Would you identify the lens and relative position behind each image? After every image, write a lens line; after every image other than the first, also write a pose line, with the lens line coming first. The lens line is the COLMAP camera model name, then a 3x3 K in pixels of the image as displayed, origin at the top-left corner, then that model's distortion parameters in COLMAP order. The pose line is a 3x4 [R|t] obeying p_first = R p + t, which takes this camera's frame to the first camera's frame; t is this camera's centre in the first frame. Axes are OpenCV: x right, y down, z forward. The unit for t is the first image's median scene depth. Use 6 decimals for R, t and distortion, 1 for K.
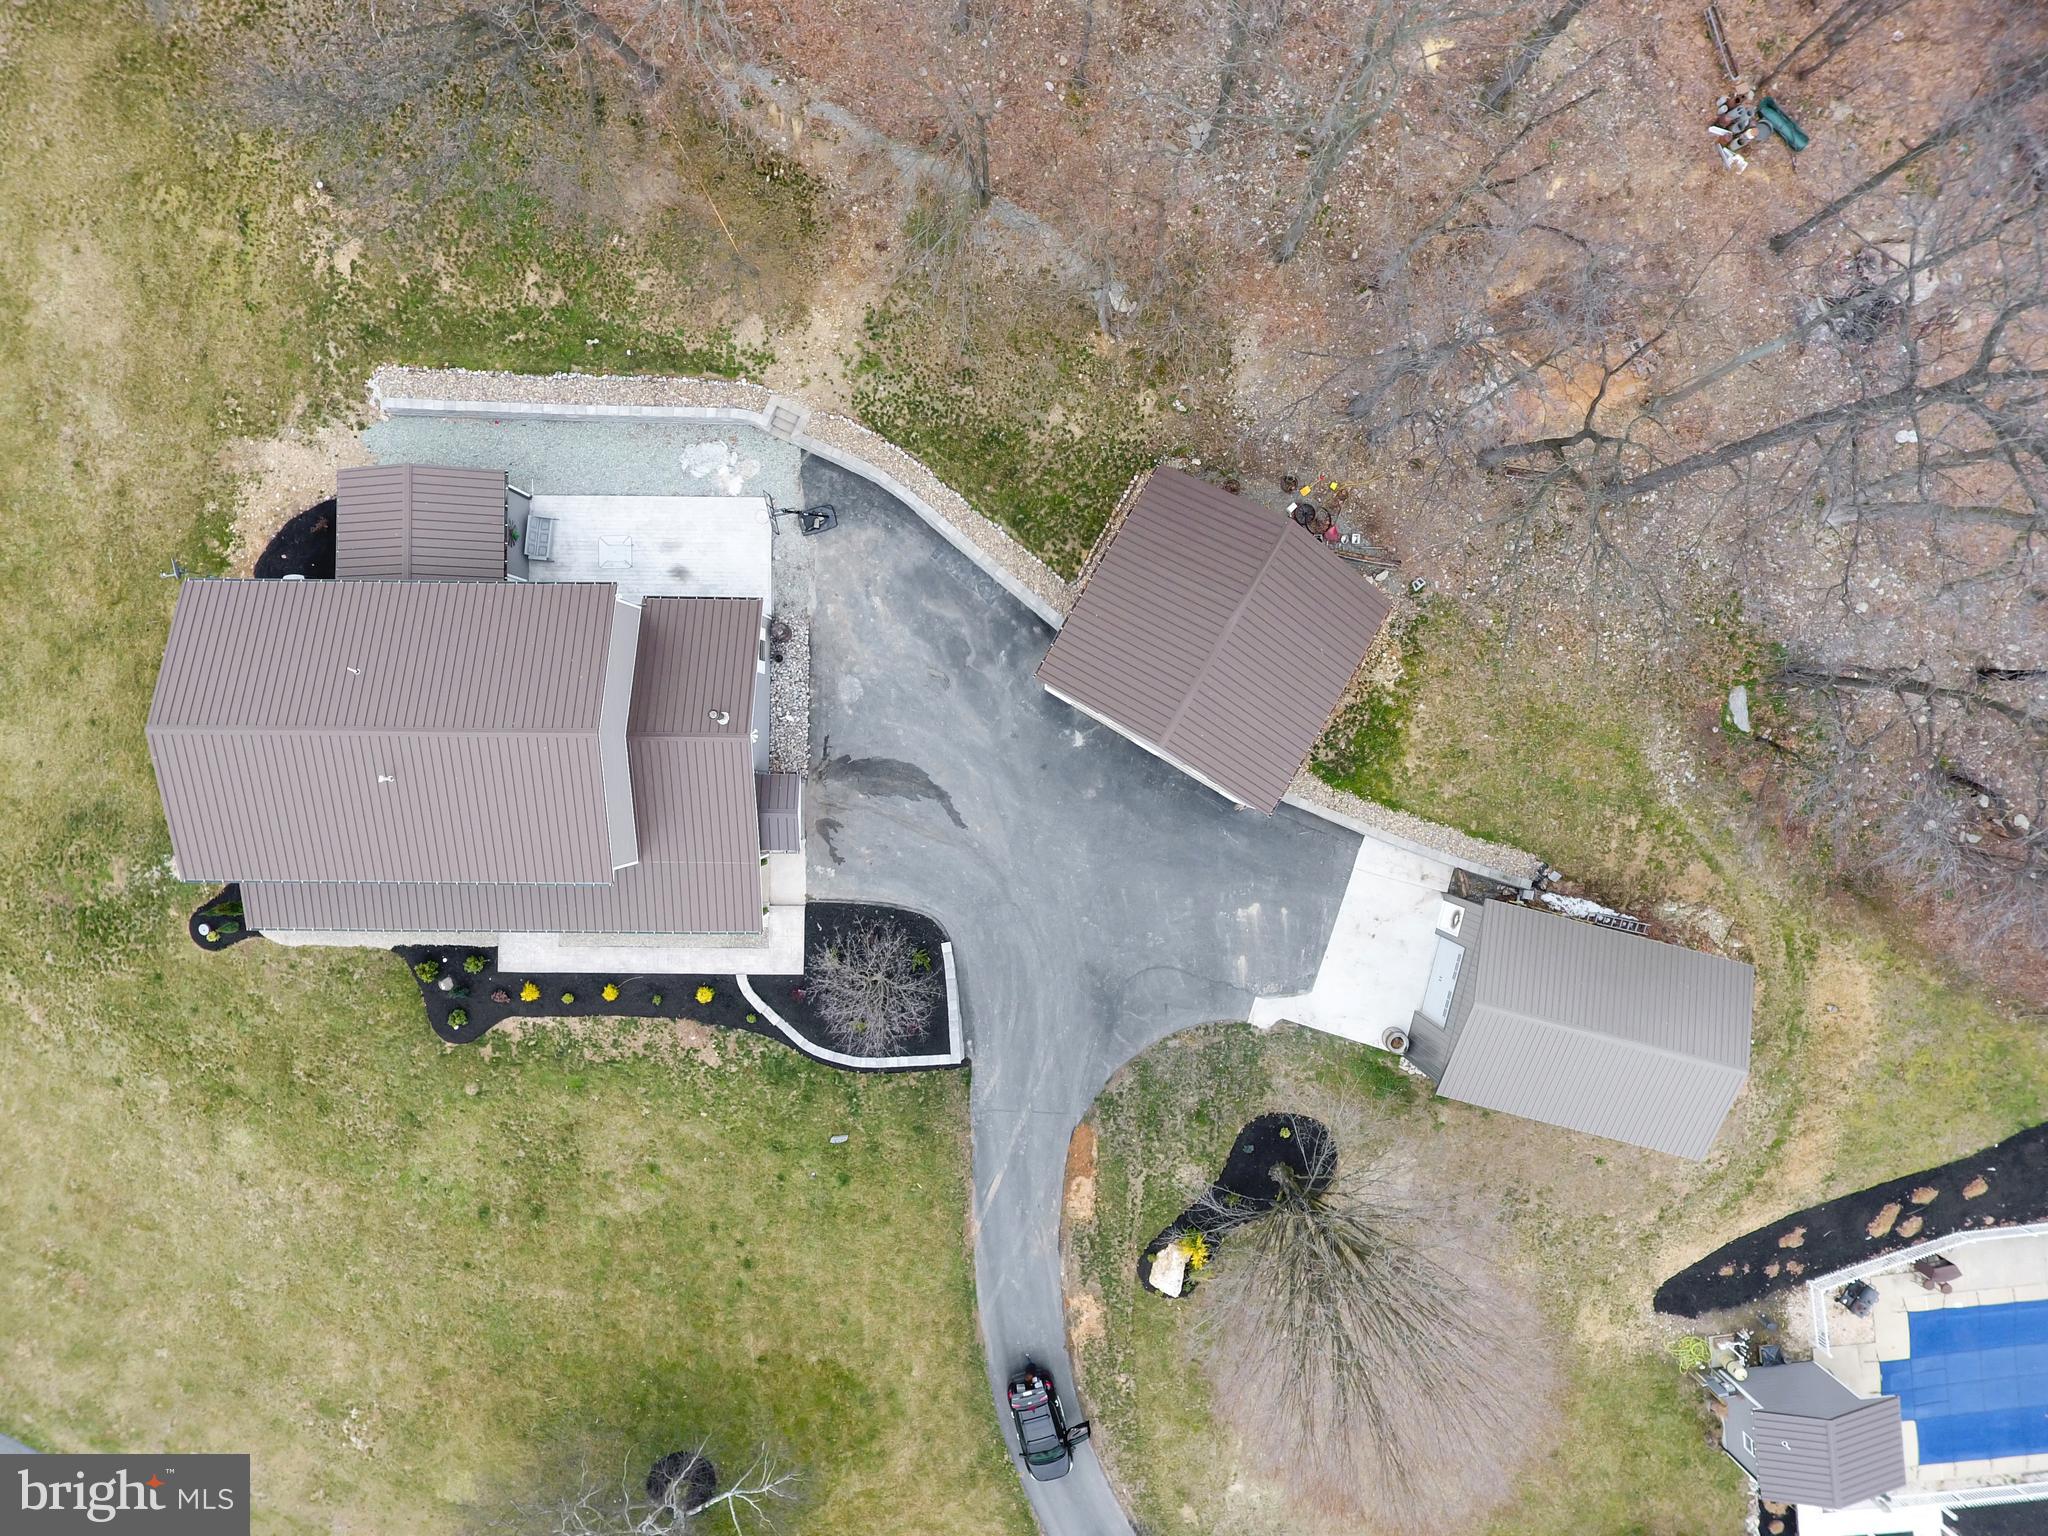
lens RADIAL K [[1196.8, 0, 1030.7], [0, 1196.8, 744.1], [0, 0, 1]] dist [-0.007111, 0.001048]
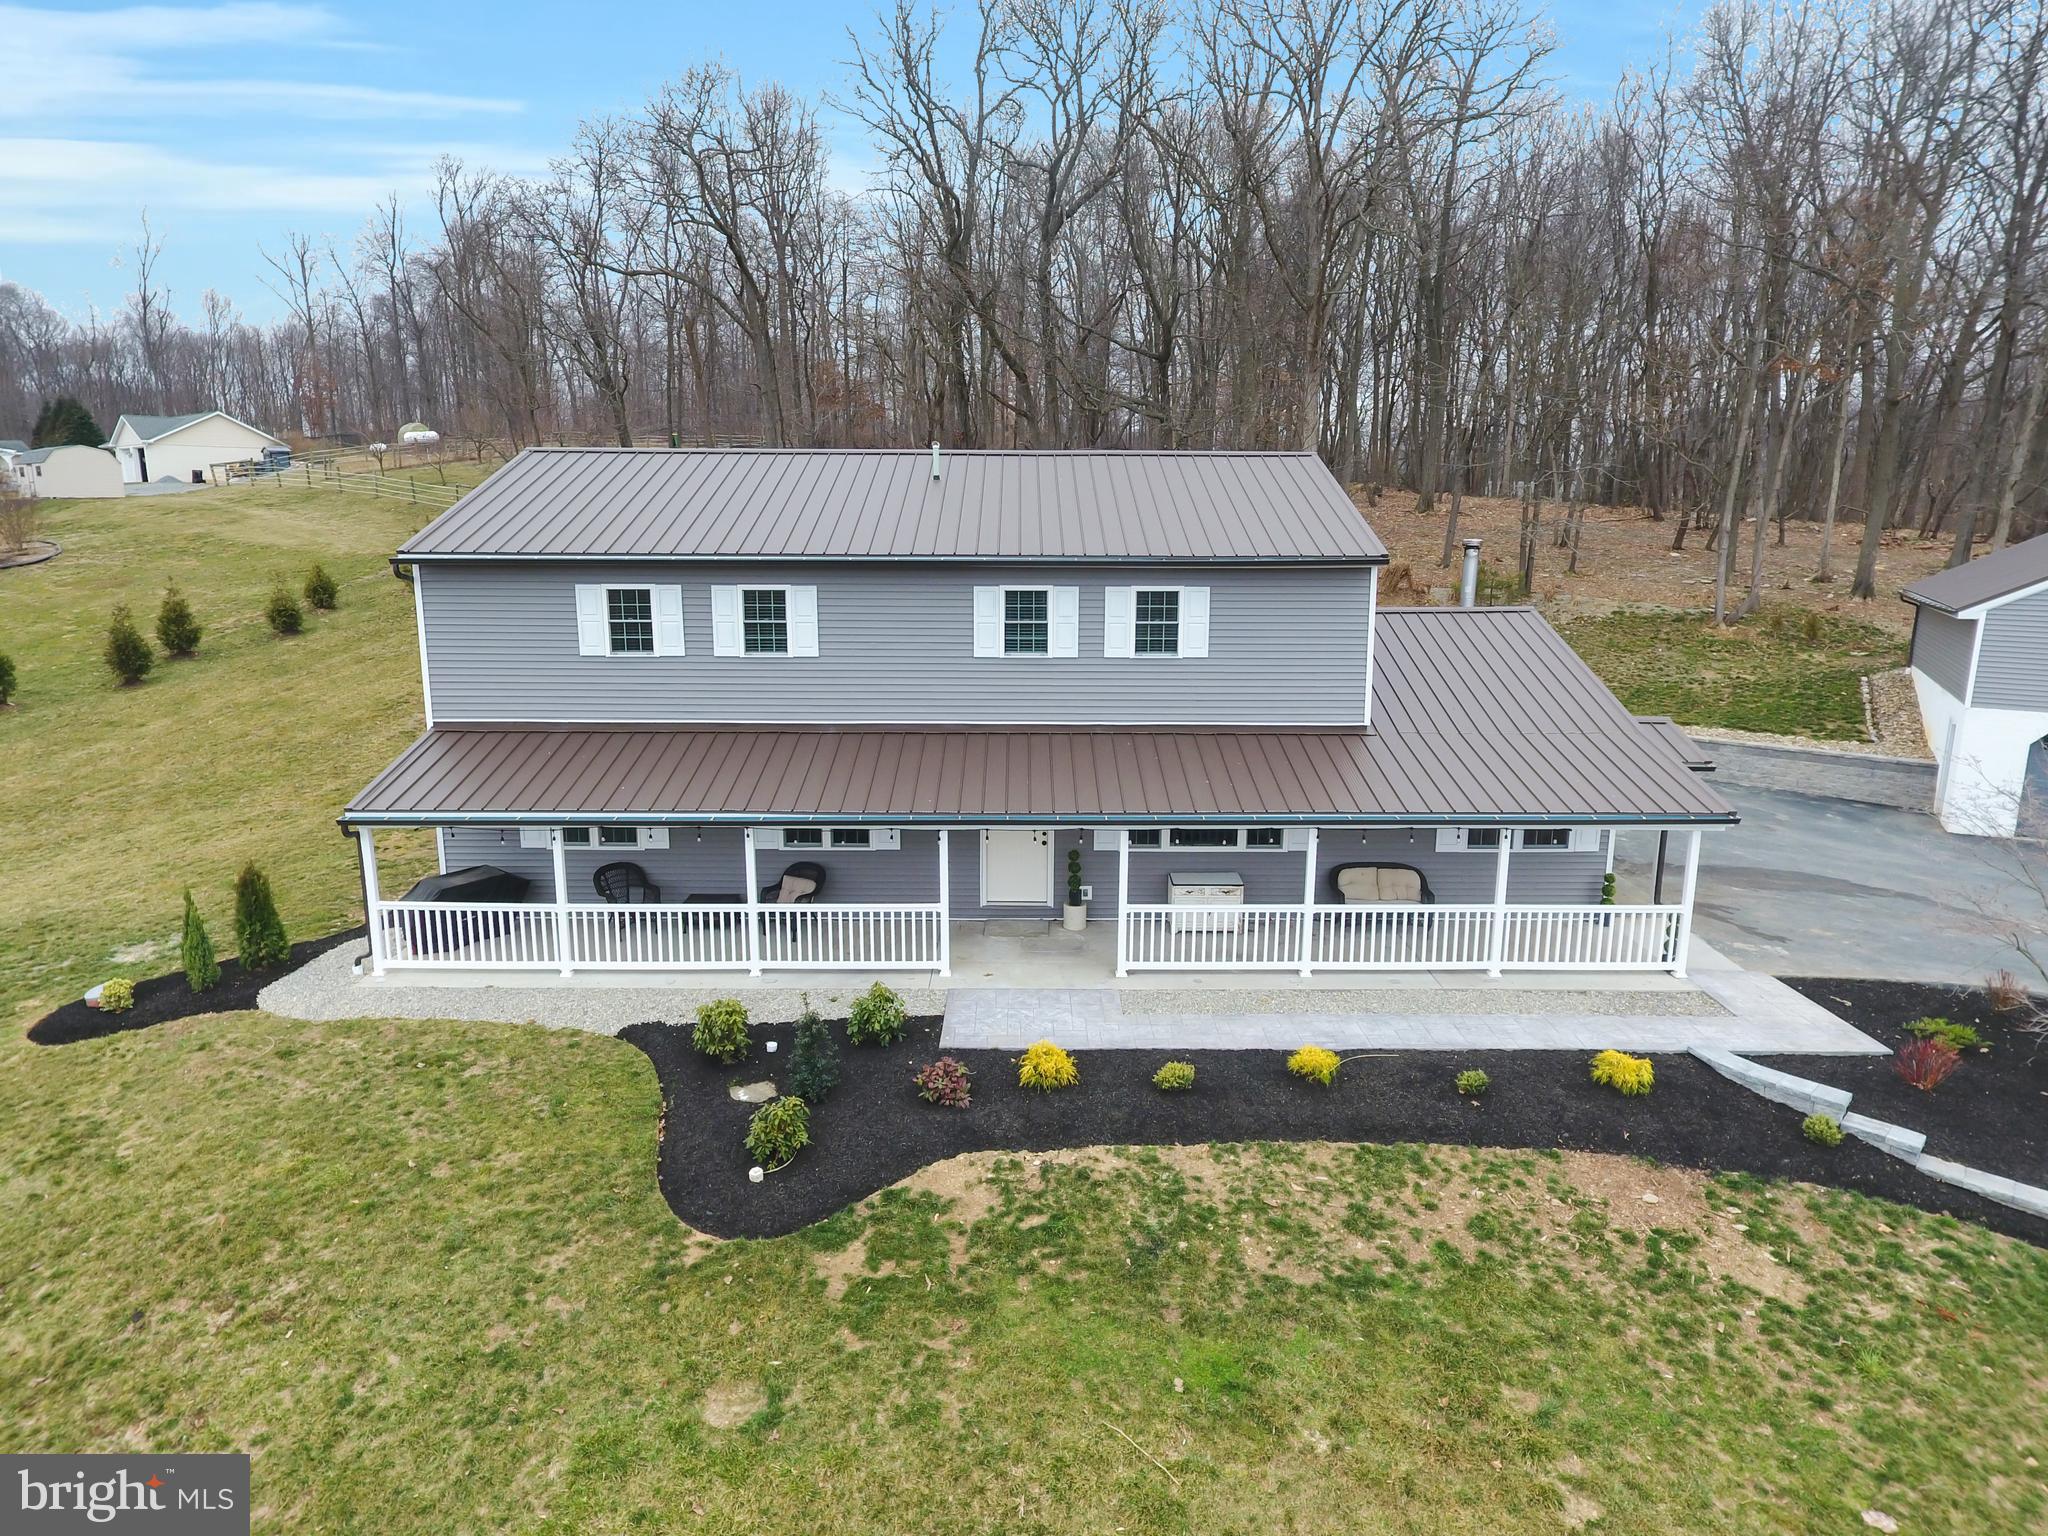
lens RADIAL K [[1196.8, 0, 1030.7], [0, 1196.8, 744.1], [0, 0, 1]] dist [-0.007111, 0.001048]
pose [[0.999871, -0.005308, 0.015176, -0.420202], [0.015921, 0.195354, -0.980604, 0.479789], [0.002240, 0.980718, 0.195413, 0.847536]]
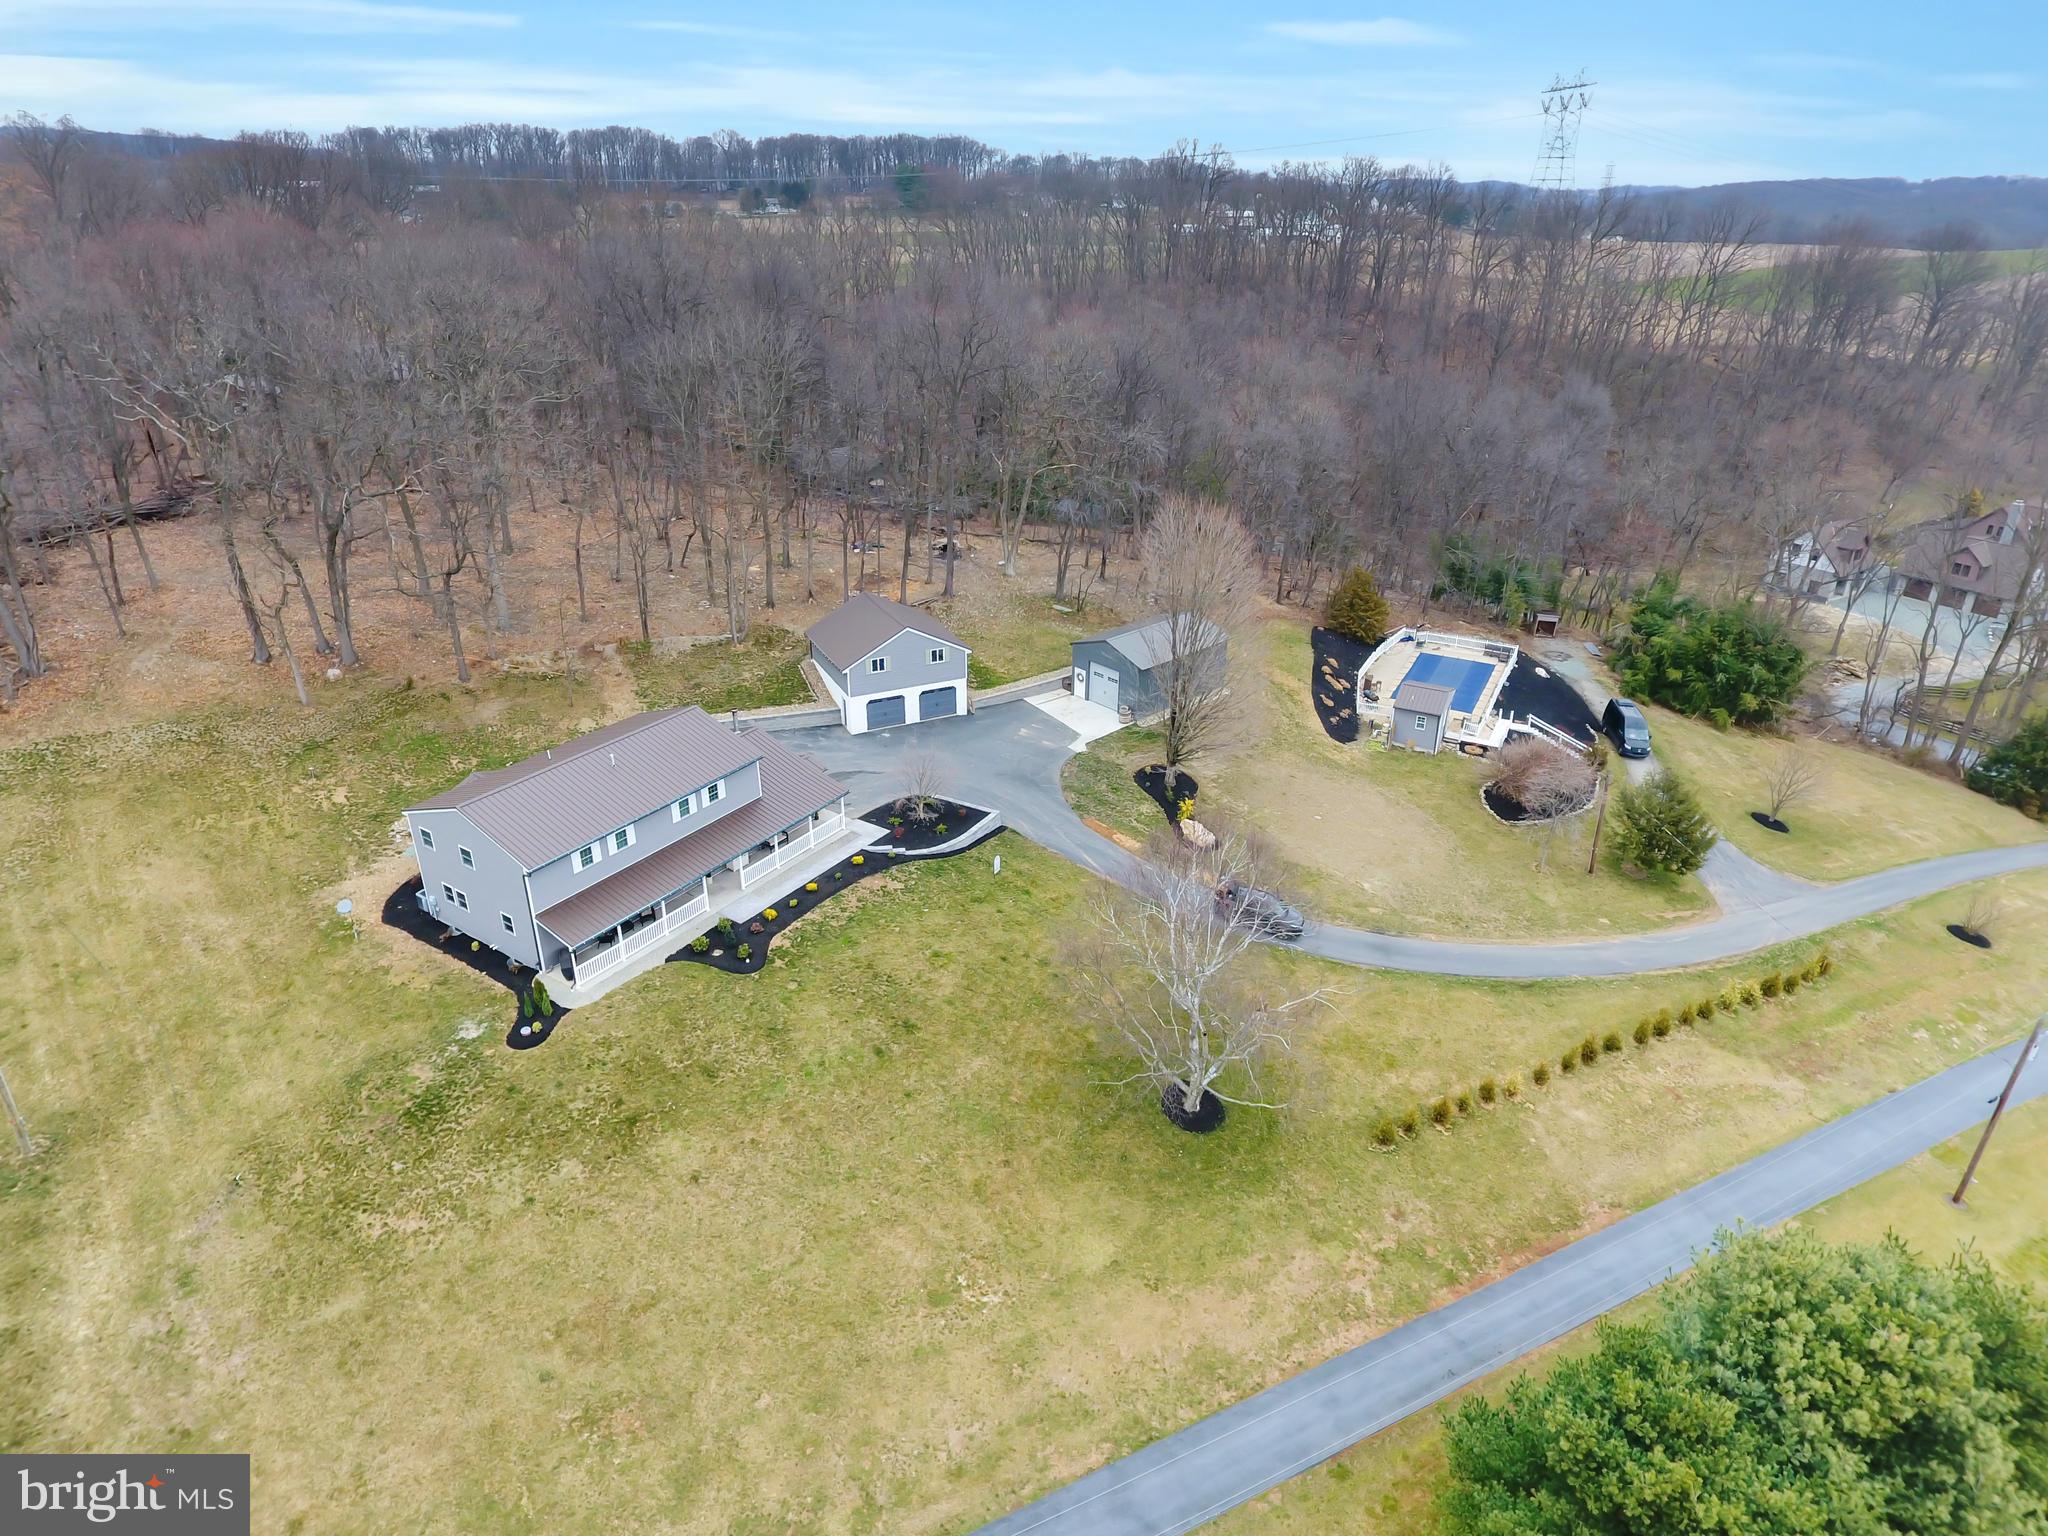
lens RADIAL K [[1187.0, 0, 1034.2], [0, 1187.0, 756.6], [0, 0, 1]] dist [-0.004544, -0.000424]
pose [[0.543900, -0.363550, 0.756309, -1.172011], [0.839112, 0.244209, -0.486059, 1.033635], [-0.007991, 0.898995, 0.437885, 0.260031]]
